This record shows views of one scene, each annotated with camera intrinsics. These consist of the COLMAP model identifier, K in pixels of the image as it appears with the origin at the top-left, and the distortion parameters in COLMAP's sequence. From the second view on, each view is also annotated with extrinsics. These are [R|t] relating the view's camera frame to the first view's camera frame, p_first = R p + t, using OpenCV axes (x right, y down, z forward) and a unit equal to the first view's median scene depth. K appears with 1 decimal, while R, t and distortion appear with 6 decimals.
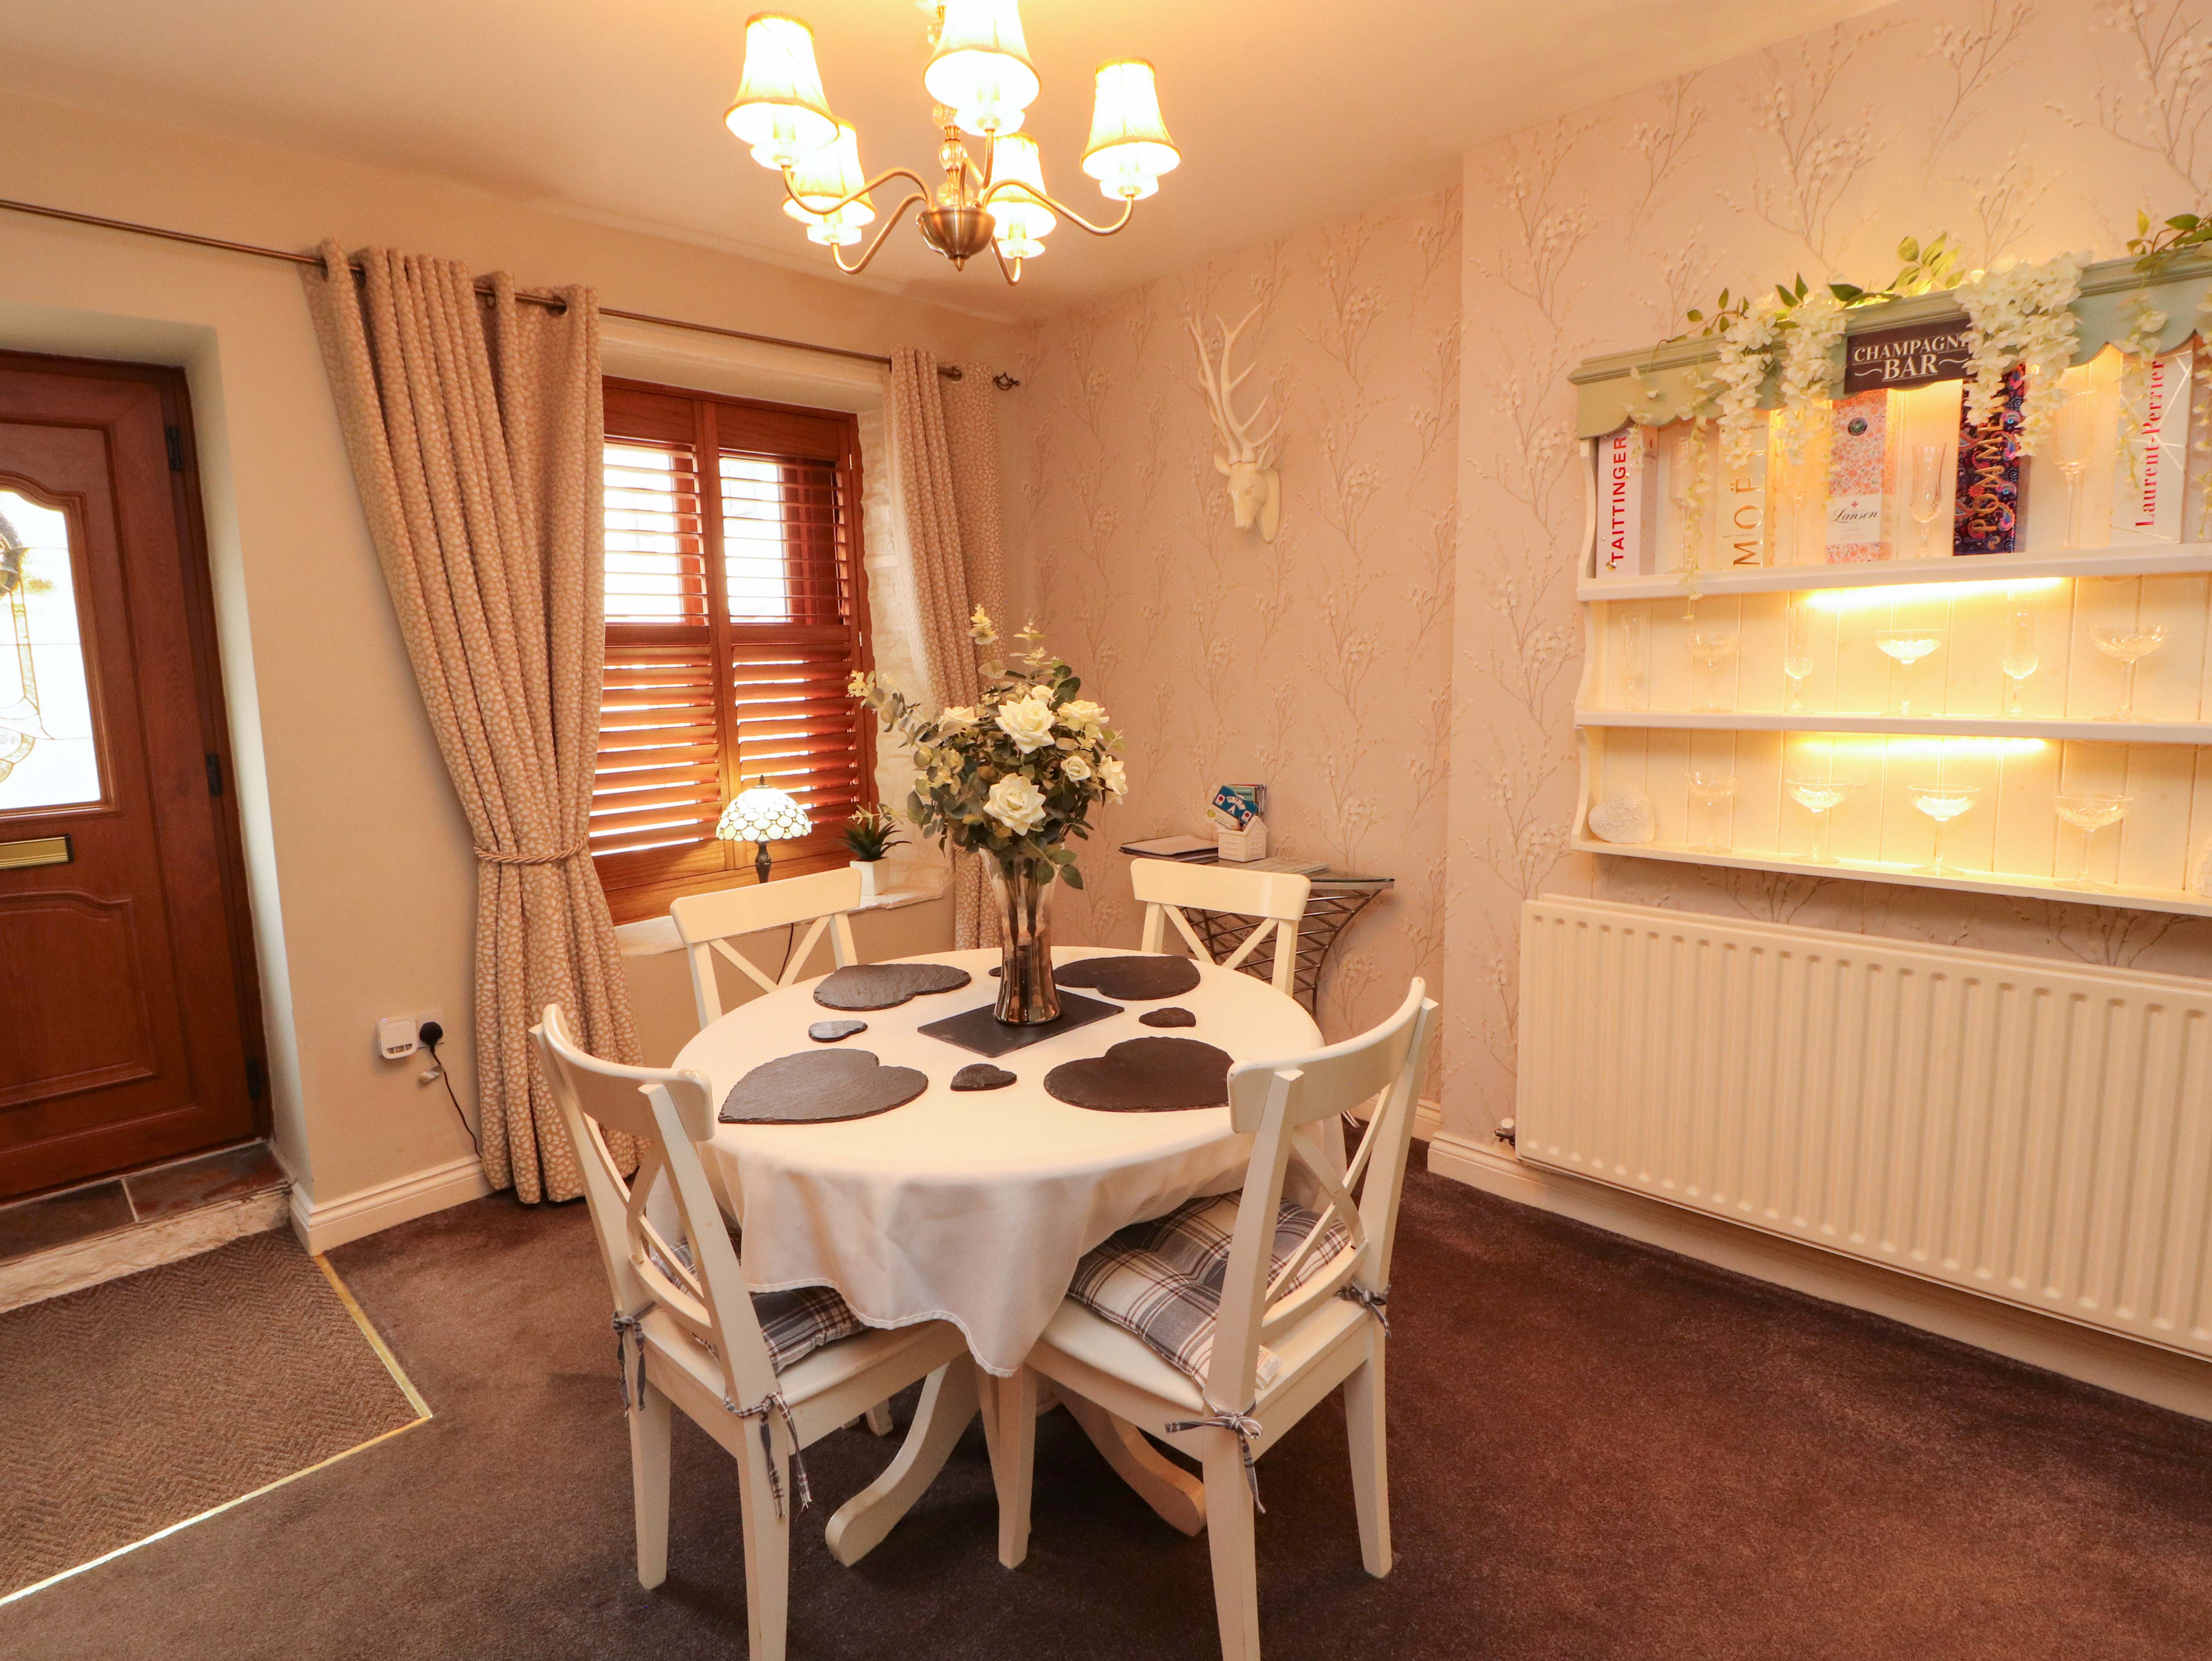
lens RADIAL K [[1144.7, 0, 1124.0], [0, 1144.7, 791.8], [0, 0, 1]] dist [0.002666, -0.014799]
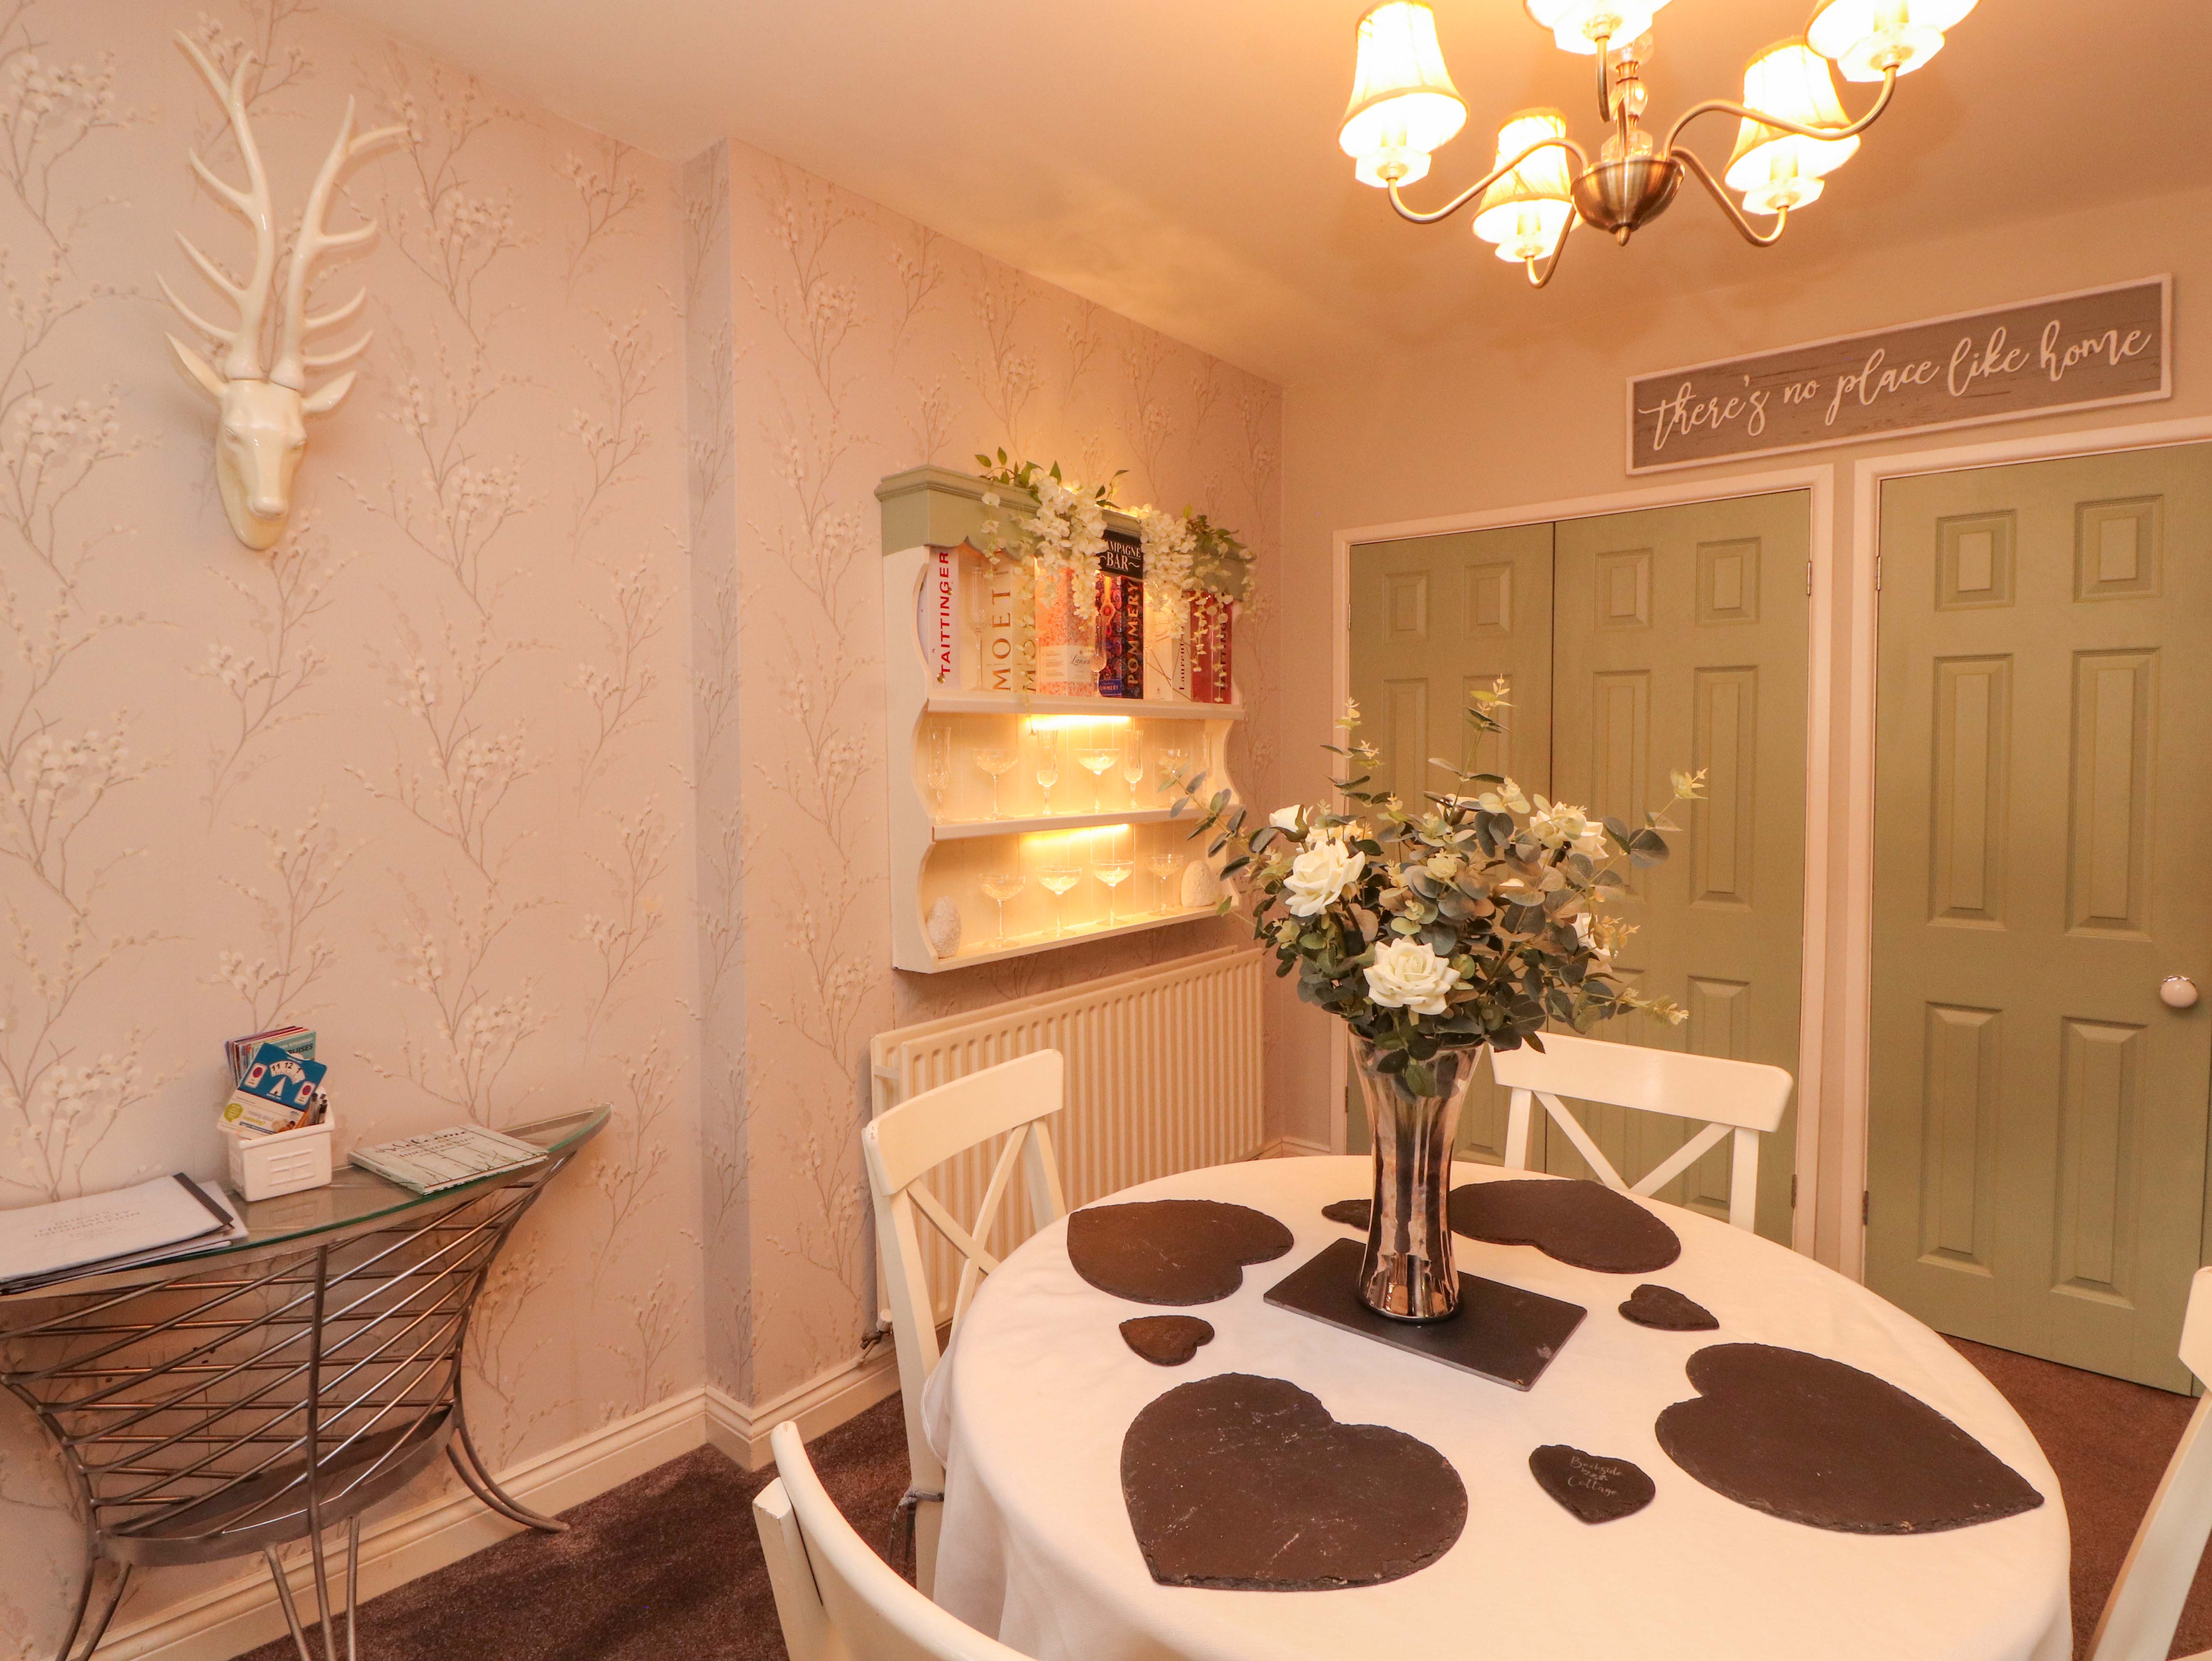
lens RADIAL K [[1144.7, 0, 1124.0], [0, 1144.7, 791.8], [0, 0, 1]] dist [0.002666, -0.014799]
pose [[-0.094767, -0.011446, 0.995434, -0.578531], [0.126414, 0.991701, 0.023438, -0.103875], [-0.987440, 0.128058, -0.092534, 0.954142]]
